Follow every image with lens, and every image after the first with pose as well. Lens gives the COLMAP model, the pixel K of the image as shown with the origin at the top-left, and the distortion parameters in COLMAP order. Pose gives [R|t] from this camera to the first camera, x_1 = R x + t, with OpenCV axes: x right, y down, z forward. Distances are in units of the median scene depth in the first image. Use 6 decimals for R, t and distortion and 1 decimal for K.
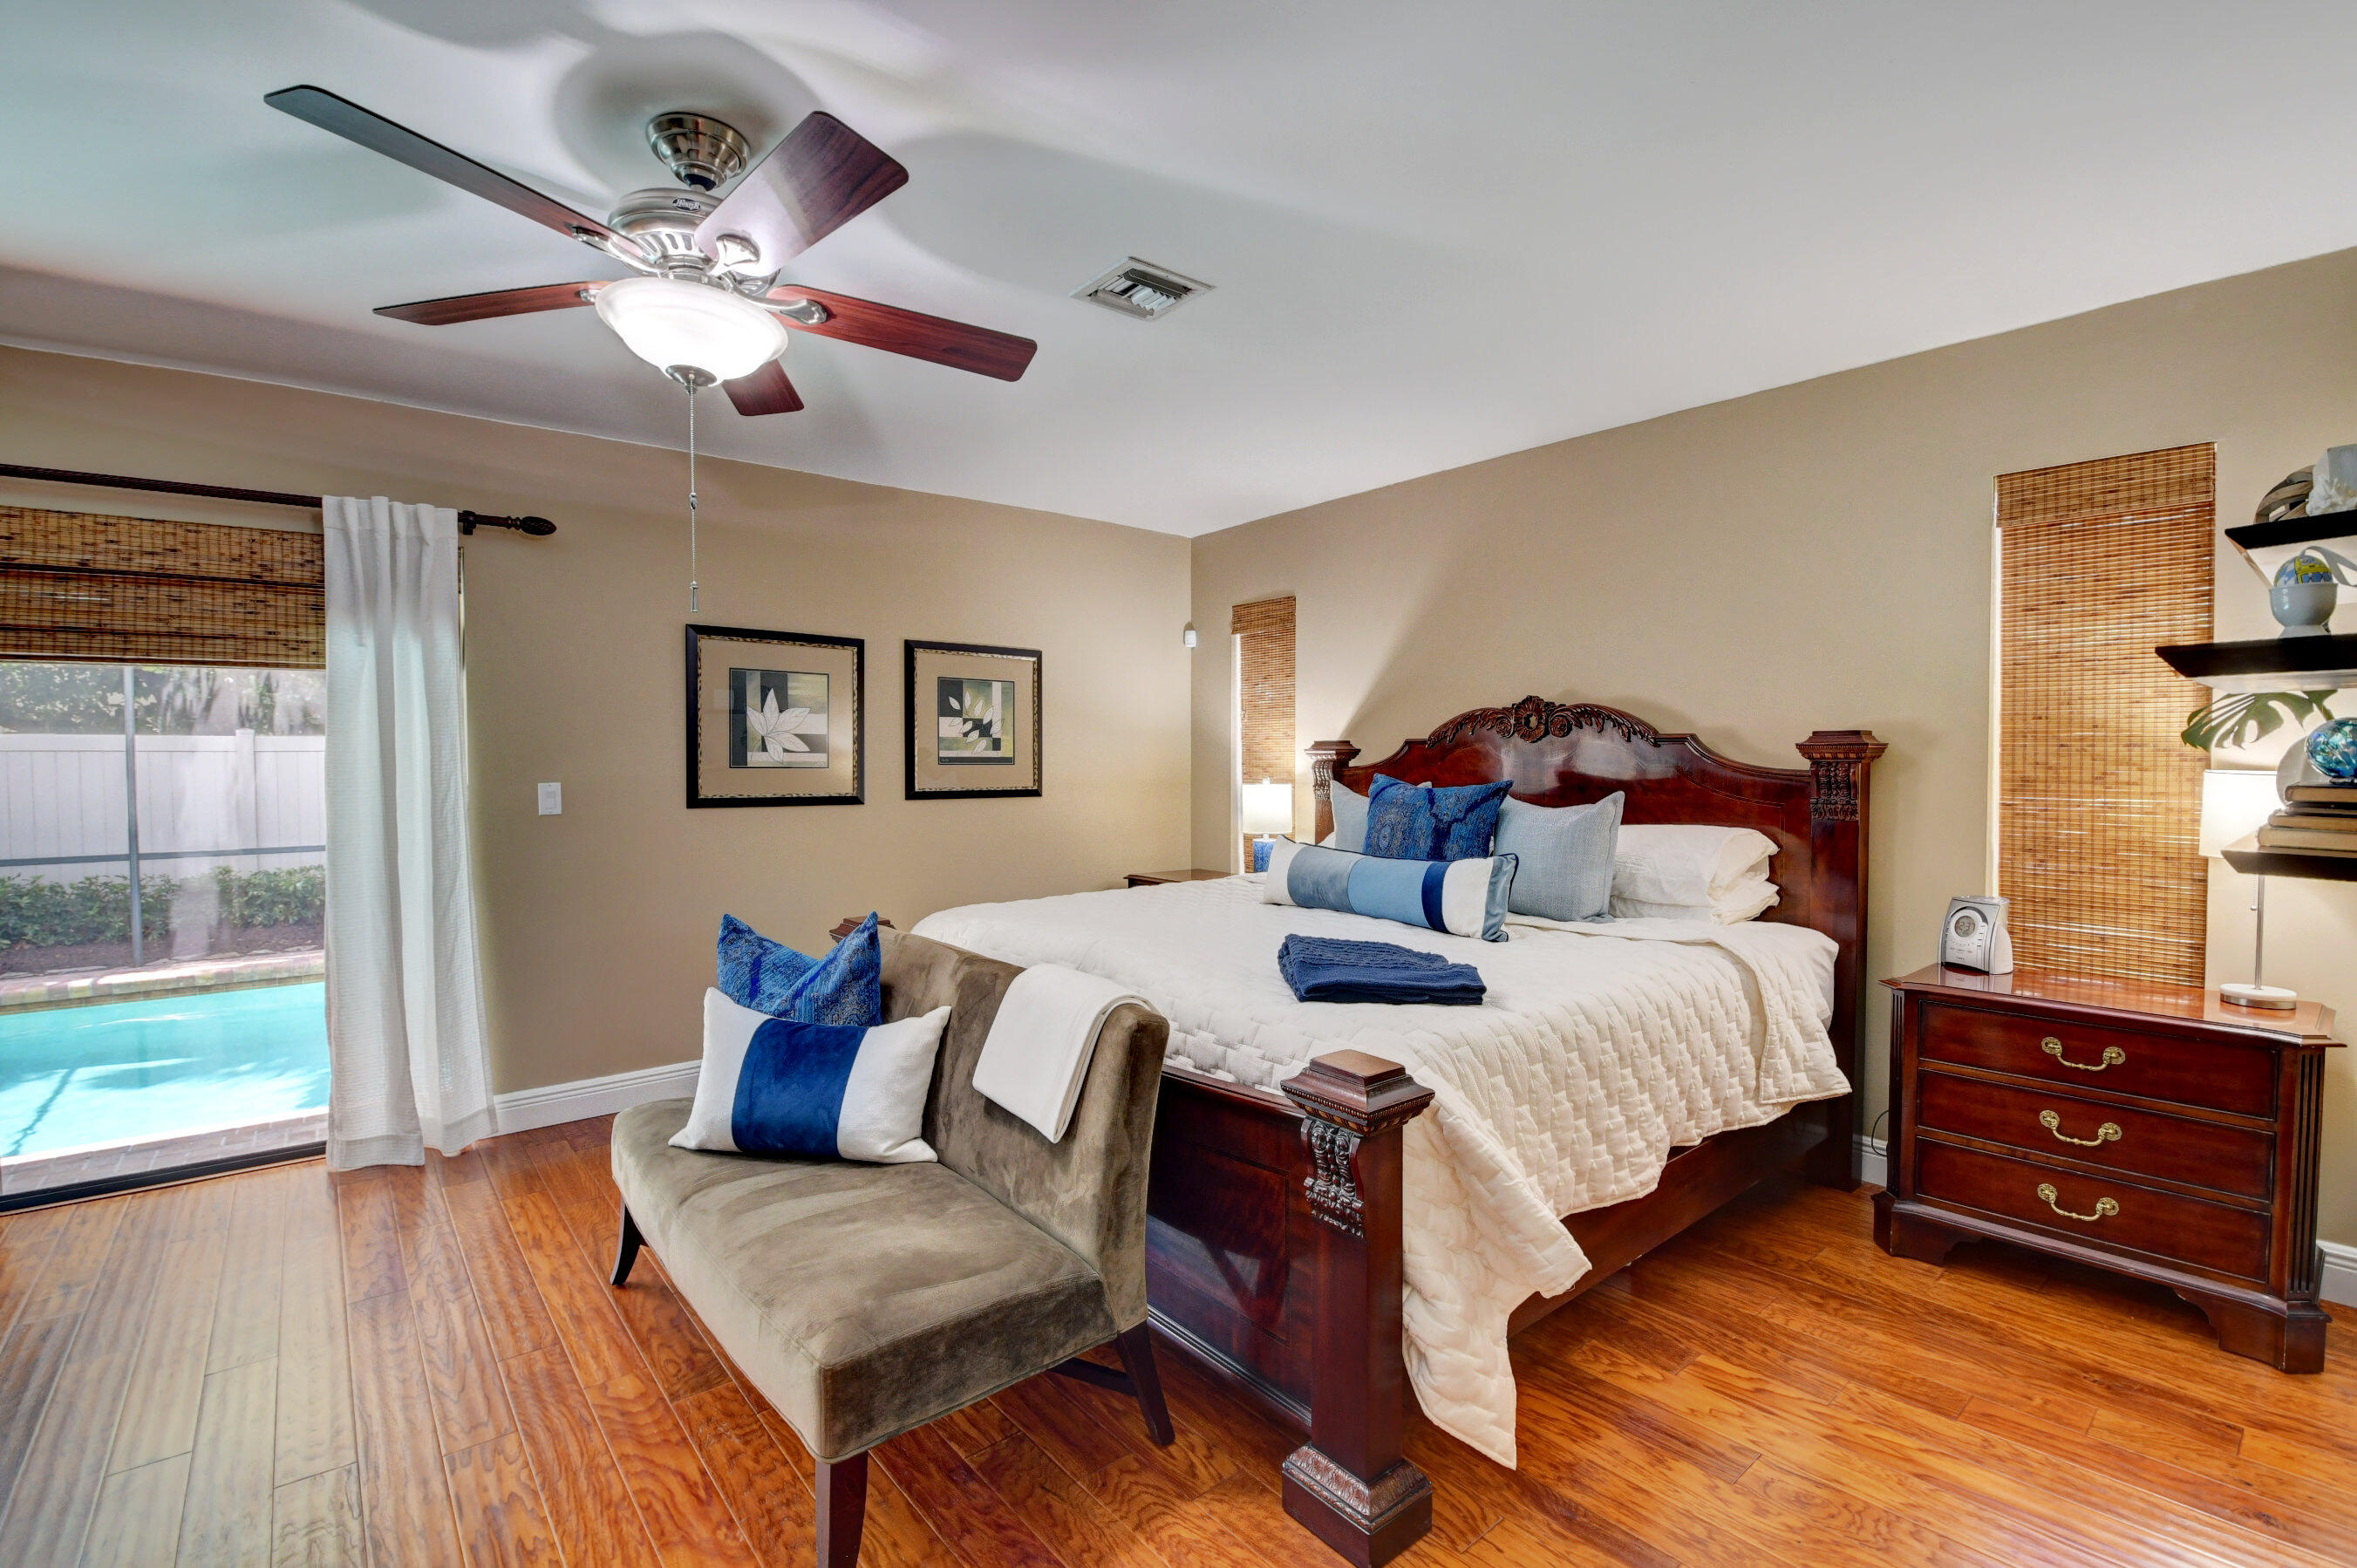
lens RADIAL K [[1058.3, 0, 1181.2], [0, 1058.3, 791.2], [0, 0, 1]] dist [-0.000925, -0.013329]
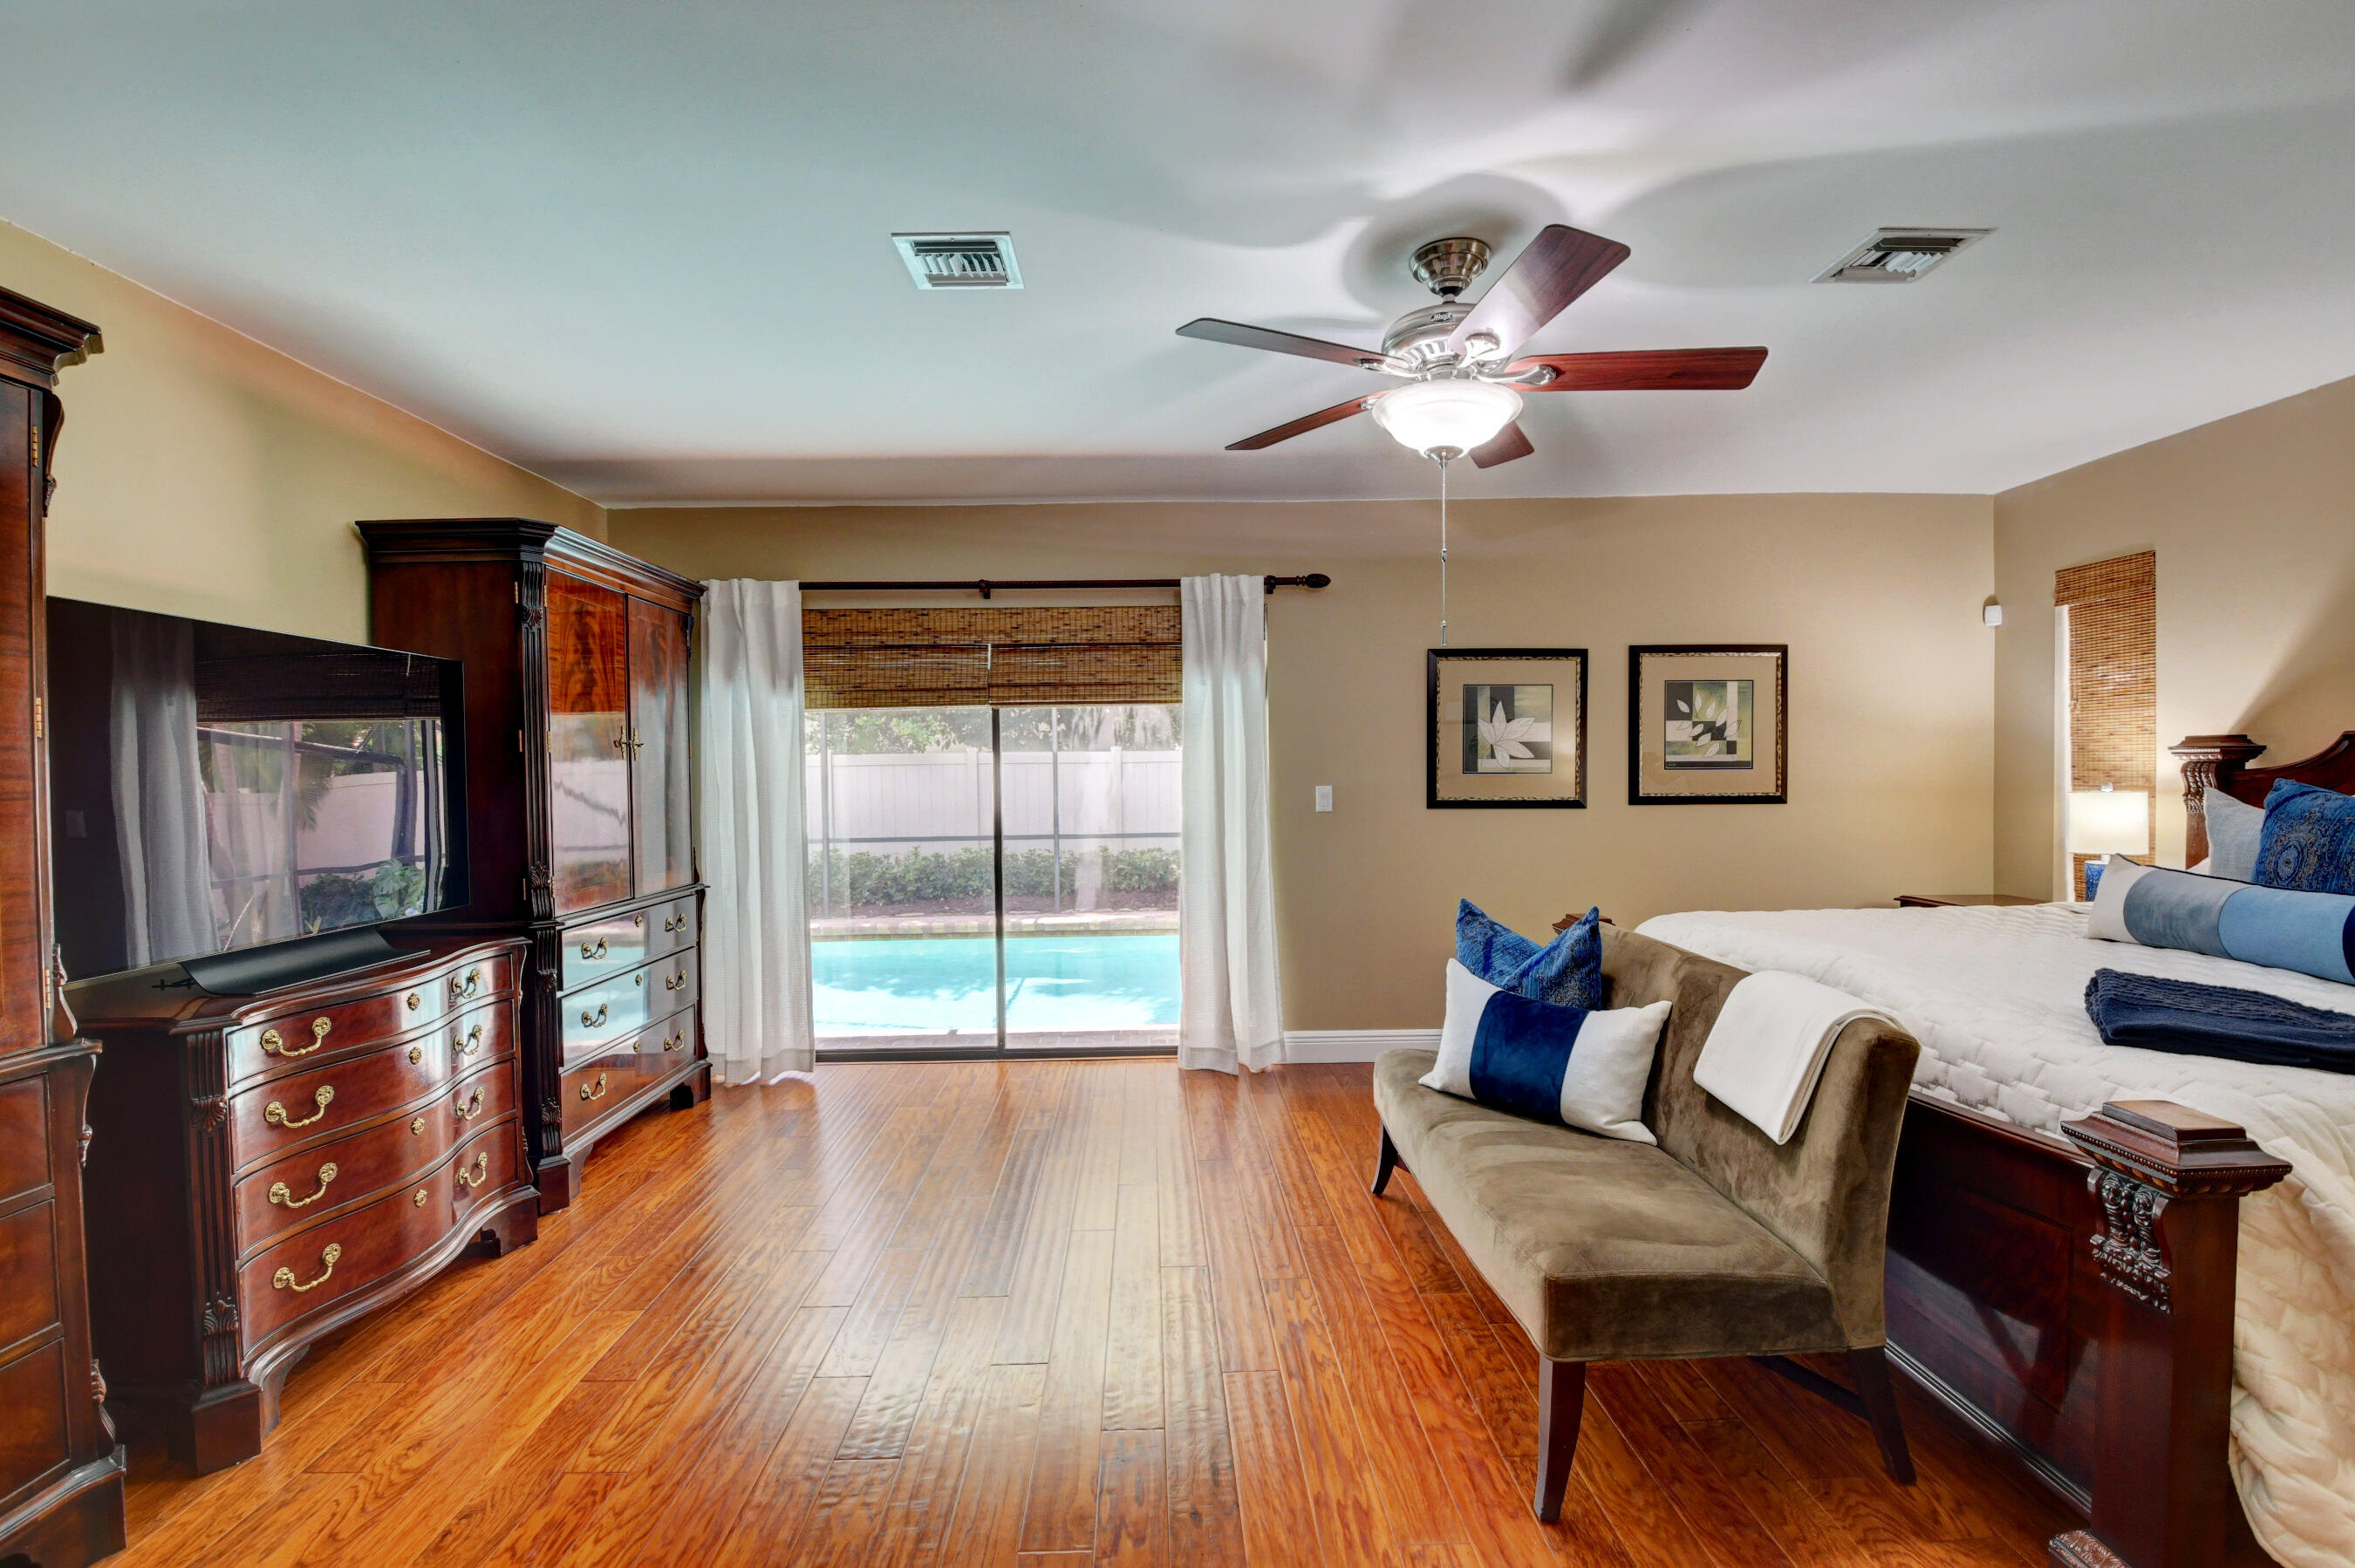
lens RADIAL K [[1057.2, 0, 1153.4], [0, 1057.2, 787.6], [0, 0, 1]] dist [-0.000925, -0.013329]
pose [[0.778184, 0.004833, -0.628018, 0.039334], [-0.009590, 0.999945, -0.004187, 0.001193], [0.627963, 0.009281, 0.778188, -0.140216]]
